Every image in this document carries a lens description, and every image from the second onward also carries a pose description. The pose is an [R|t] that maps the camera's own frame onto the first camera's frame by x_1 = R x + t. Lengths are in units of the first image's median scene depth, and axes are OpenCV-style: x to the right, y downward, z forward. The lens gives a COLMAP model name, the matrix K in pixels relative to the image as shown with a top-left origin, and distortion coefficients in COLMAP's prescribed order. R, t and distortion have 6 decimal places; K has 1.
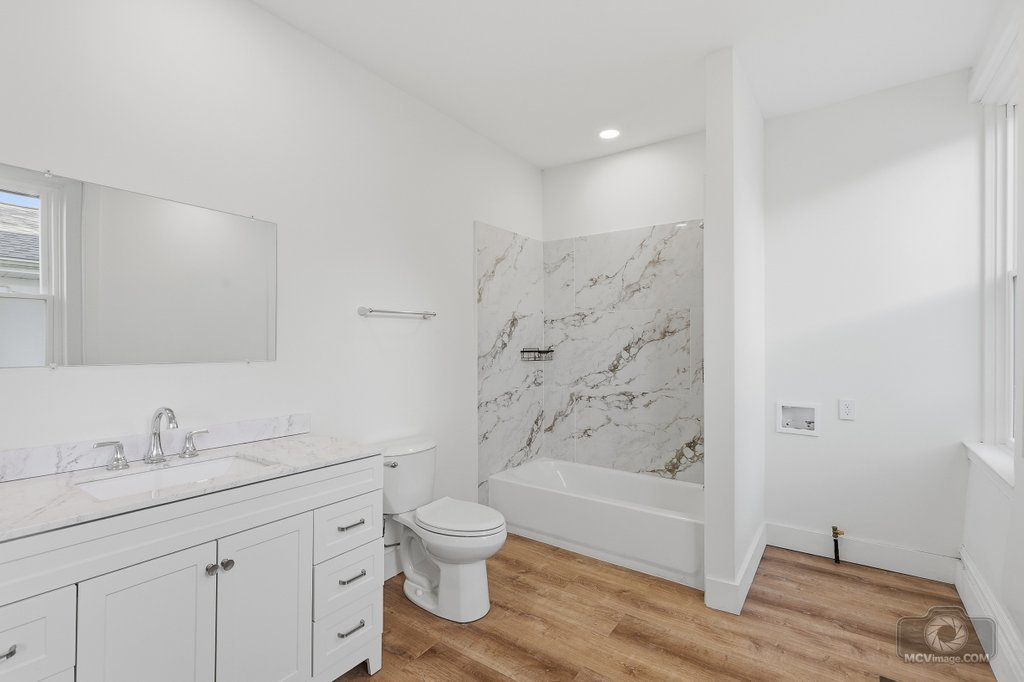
lens RADIAL K [[463.5, 0, 516.7], [0, 463.5, 341.9], [0, 0, 1]] dist [-0.001900, 0.002175]
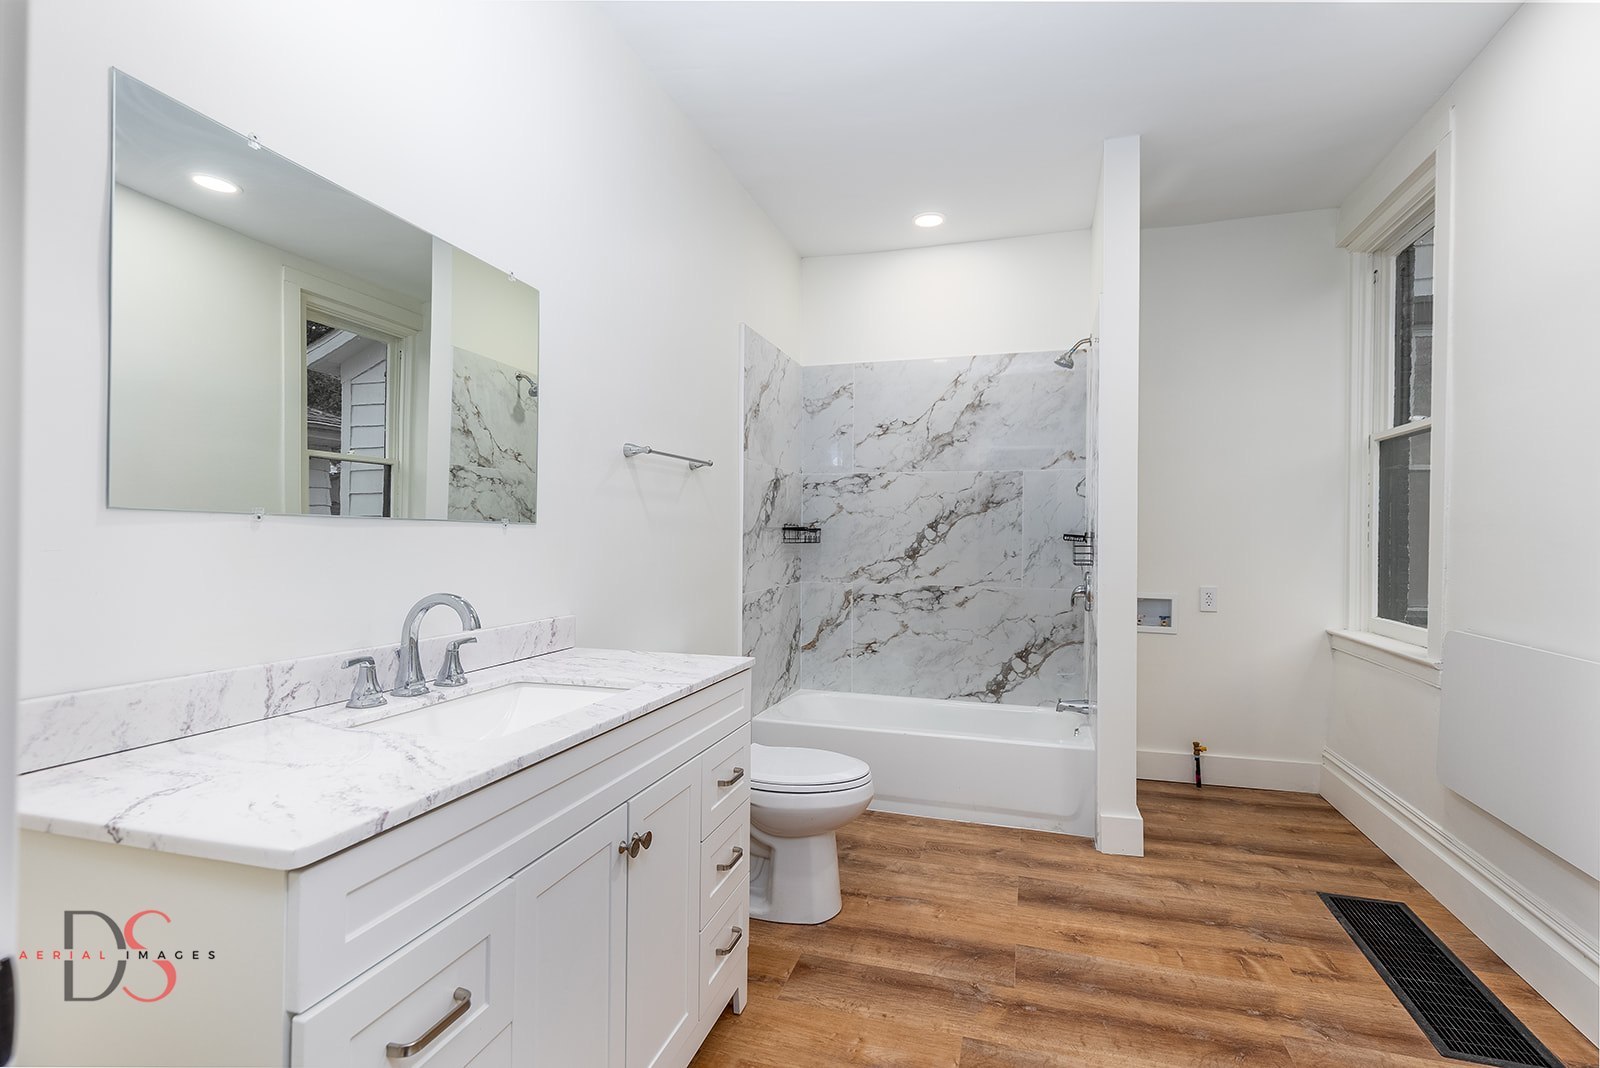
lens RADIAL K [[719.8, 0, 828.3], [0, 719.8, 529.8], [0, 0, 1]] dist [0.008045, -0.002349]
pose [[0.944148, 0.009912, 0.329374, -0.336160], [-0.008165, 0.999944, -0.006688, 0.036017], [-0.329422, 0.003626, 0.944176, 0.011783]]
